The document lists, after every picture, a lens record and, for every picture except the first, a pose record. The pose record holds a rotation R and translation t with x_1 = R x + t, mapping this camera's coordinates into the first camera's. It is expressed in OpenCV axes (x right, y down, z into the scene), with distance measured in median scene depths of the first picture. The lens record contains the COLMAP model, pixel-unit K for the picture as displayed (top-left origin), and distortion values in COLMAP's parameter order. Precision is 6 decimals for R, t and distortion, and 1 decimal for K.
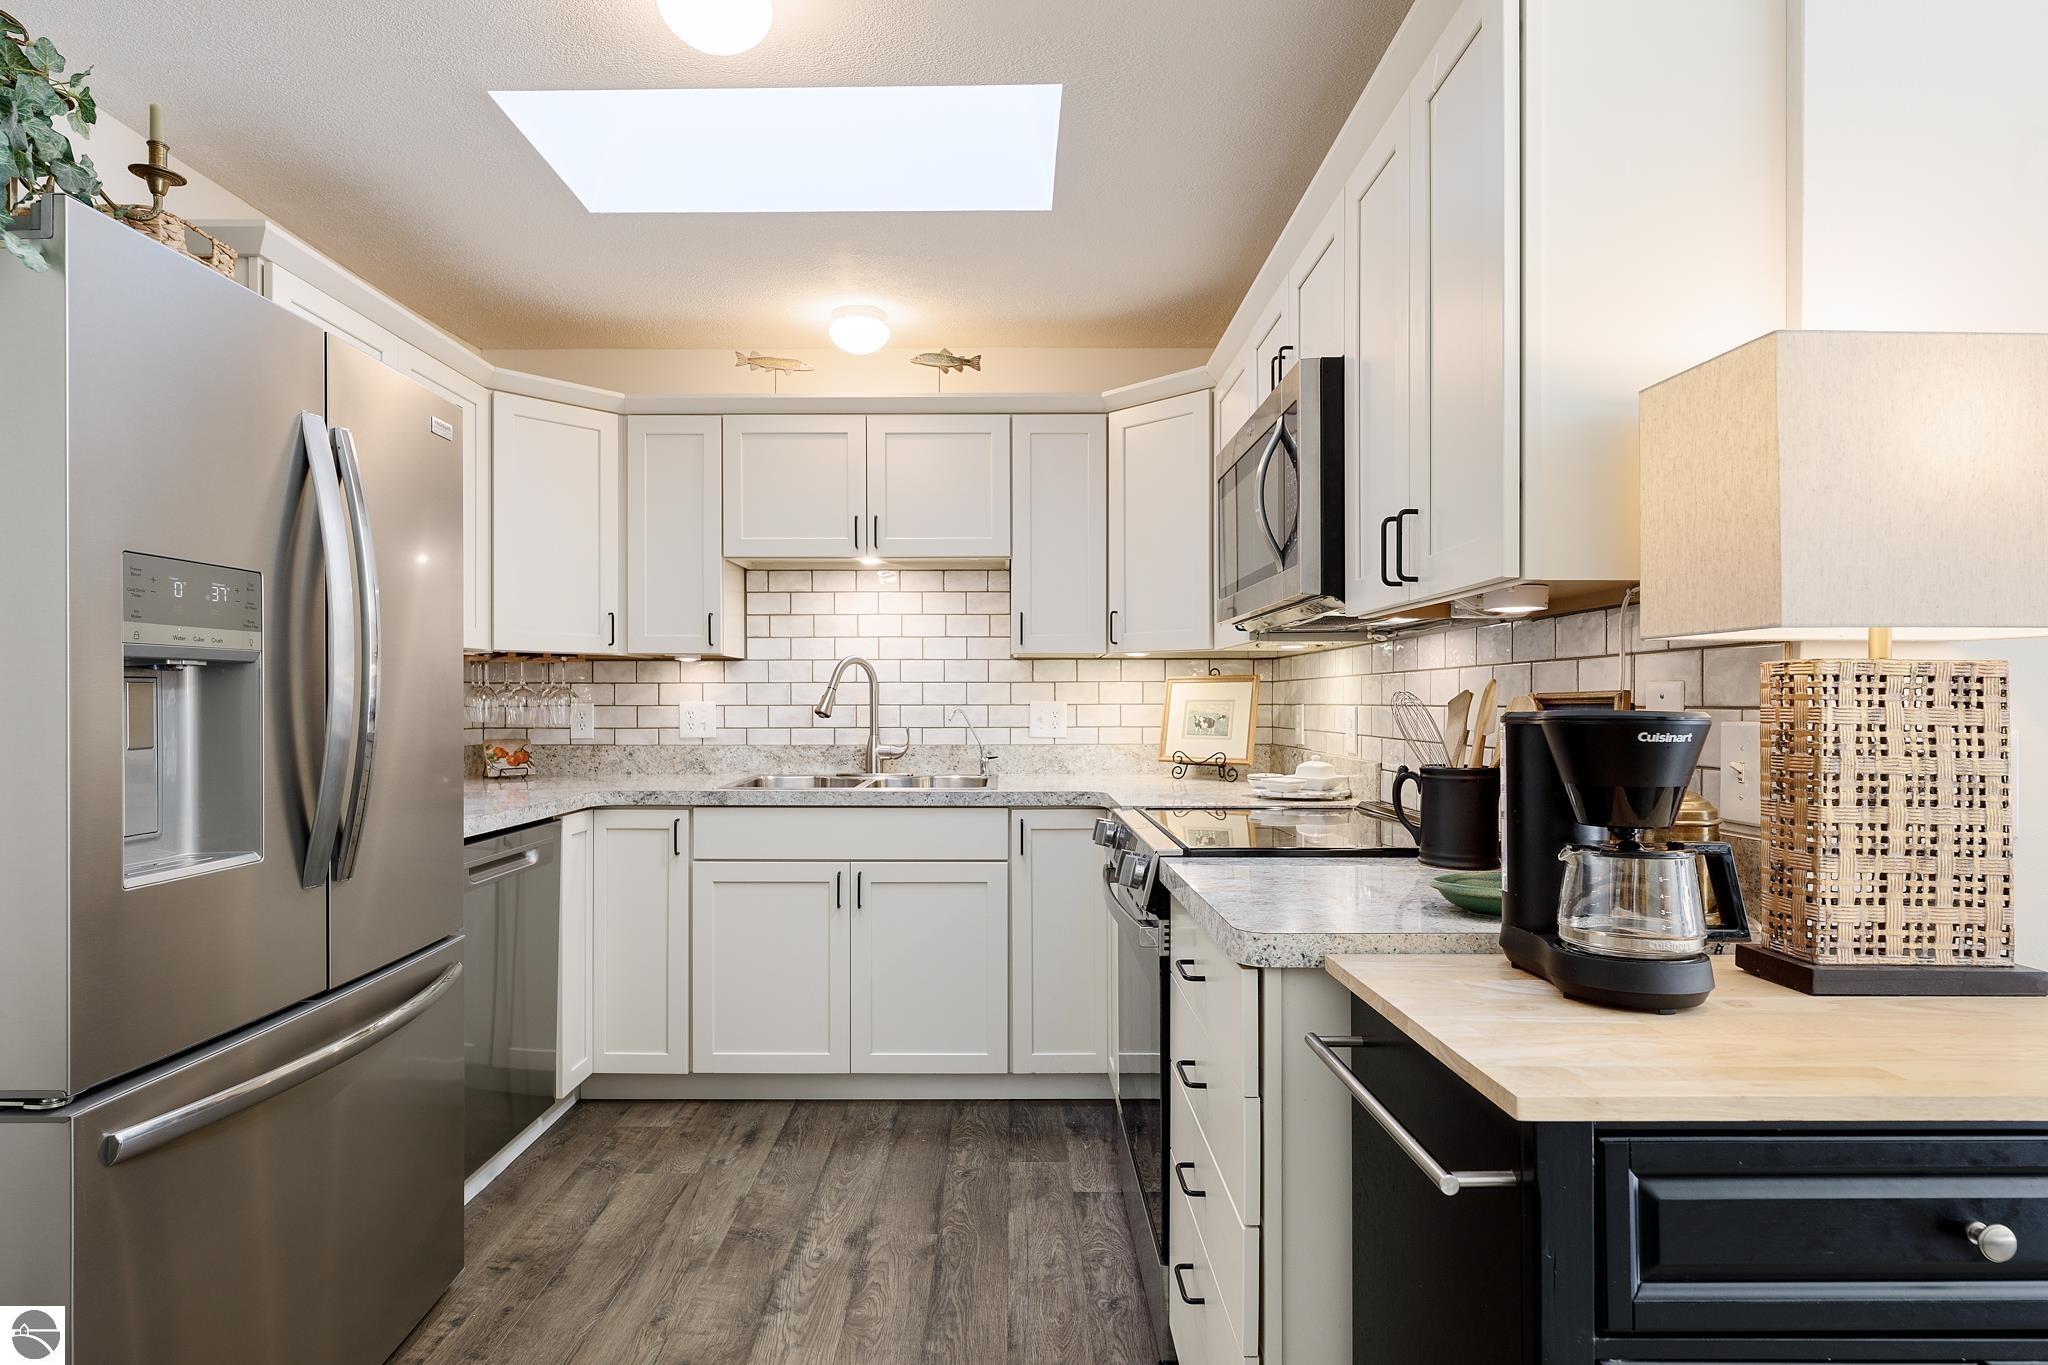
lens RADIAL K [[1068.3, 0, 1001.1], [0, 1068.3, 692.2], [0, 0, 1]] dist [-0.002586, 0.001111]
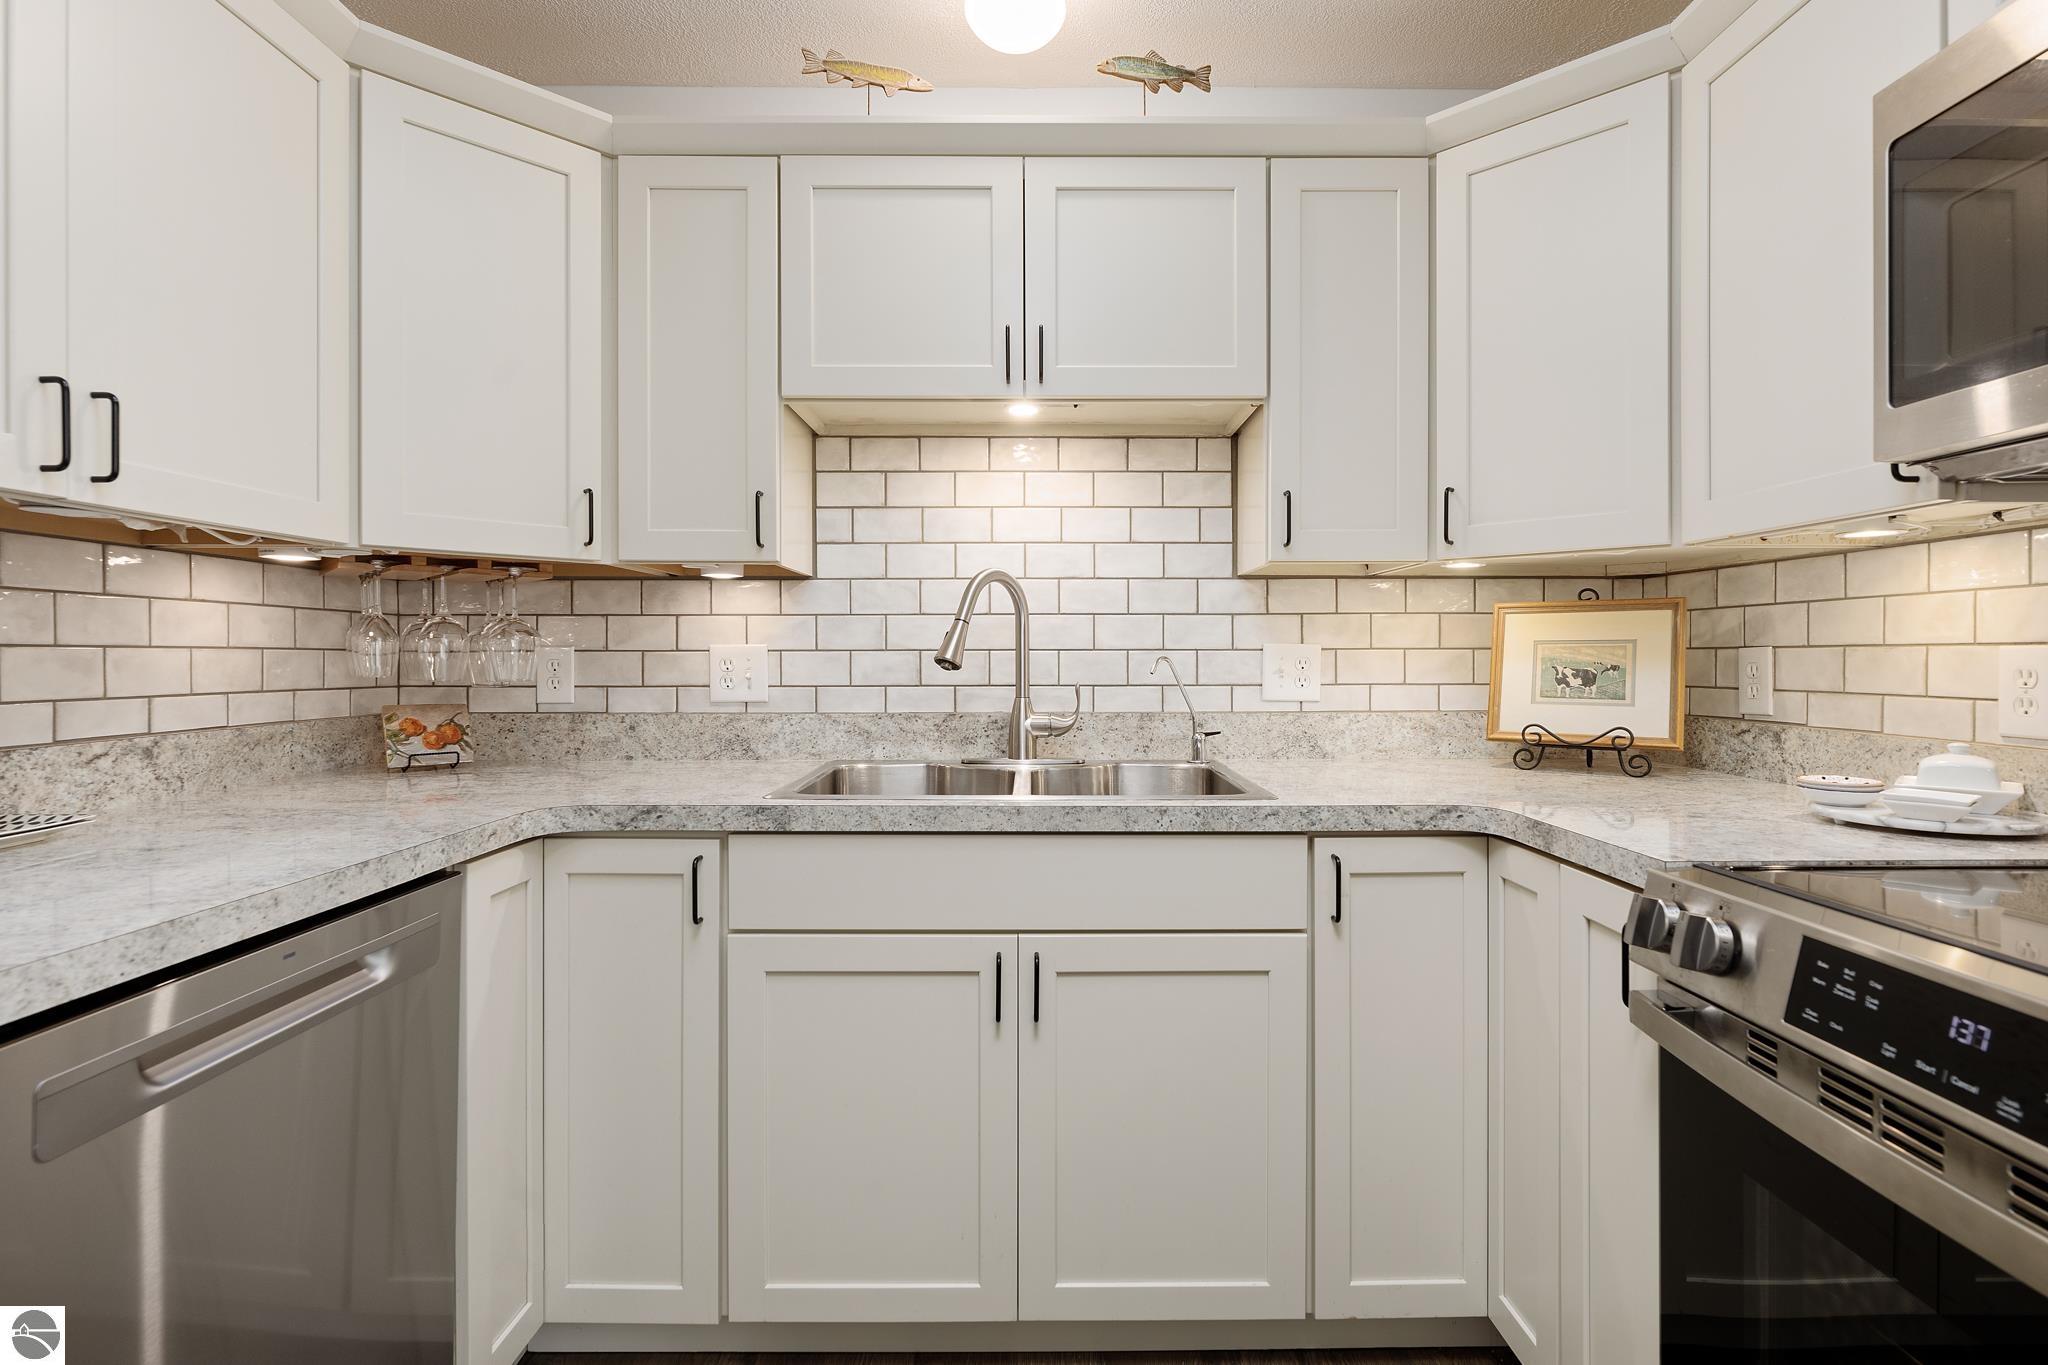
lens RADIAL K [[983.5, 0, 1036.8], [0, 983.5, 653.6], [0, 0, 1]] dist [-0.006345, -0.000551]
pose [[0.999929, 0.000205, 0.011947, -0.121707], [-0.000275, 0.999983, 0.005804, 0.011515], [-0.011946, -0.005807, 0.999912, 0.442012]]
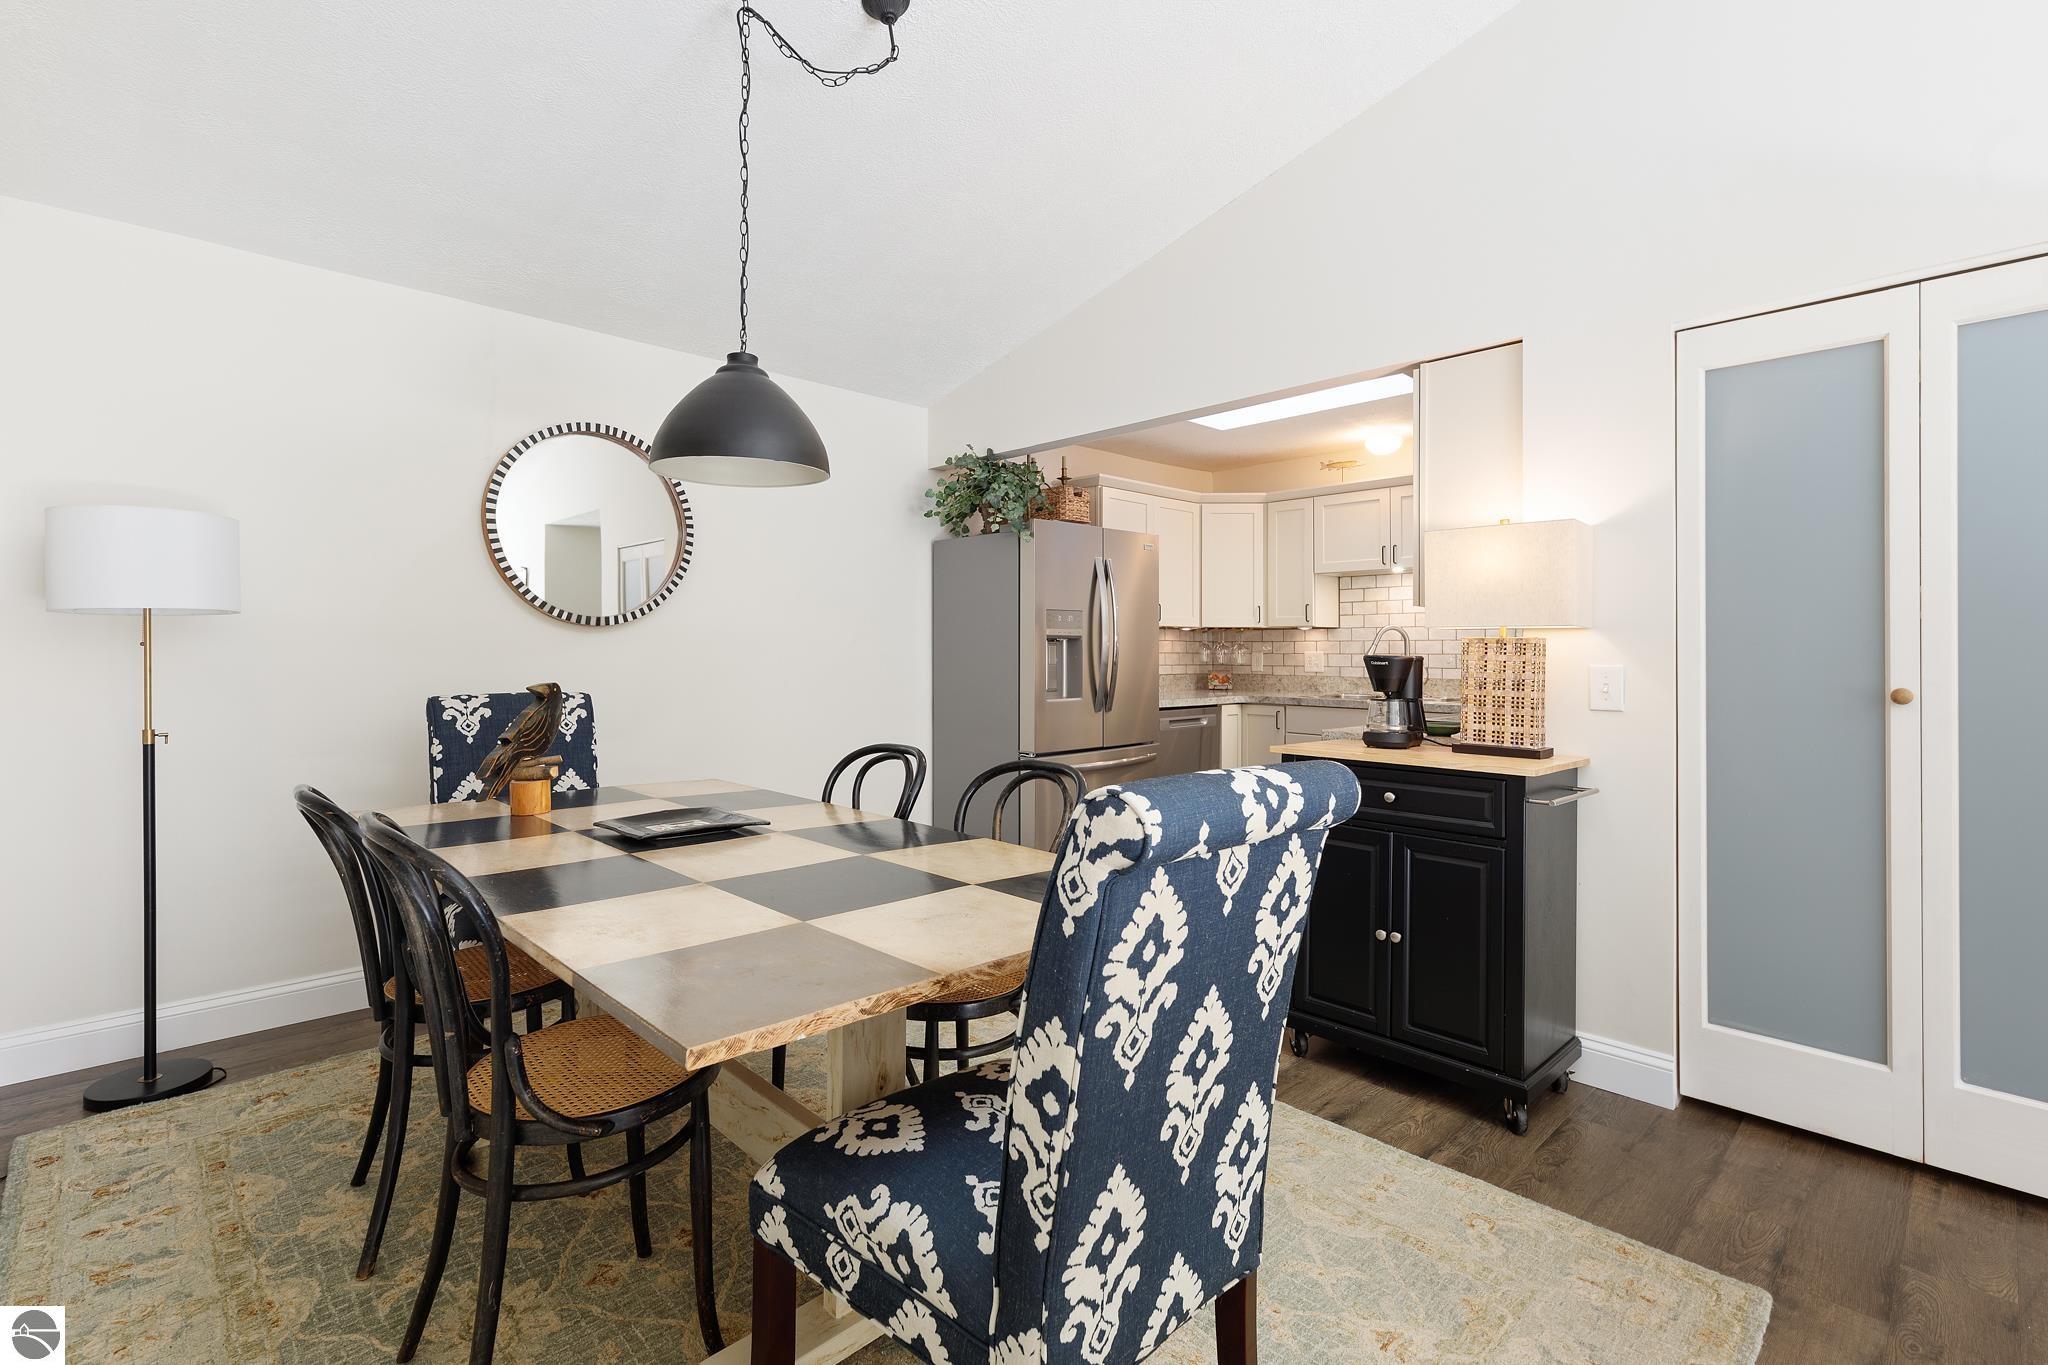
lens RADIAL K [[932.8, 0, 1020.9], [0, 932.8, 649.4], [0, 0, 1]] dist [-0.000182, -0.000040]
pose [[0.702335, 0.001902, -0.711844, 0.519223], [0.002033, 0.999987, 0.004677, -0.003635], [0.711844, -0.004732, 0.702322, -0.485223]]
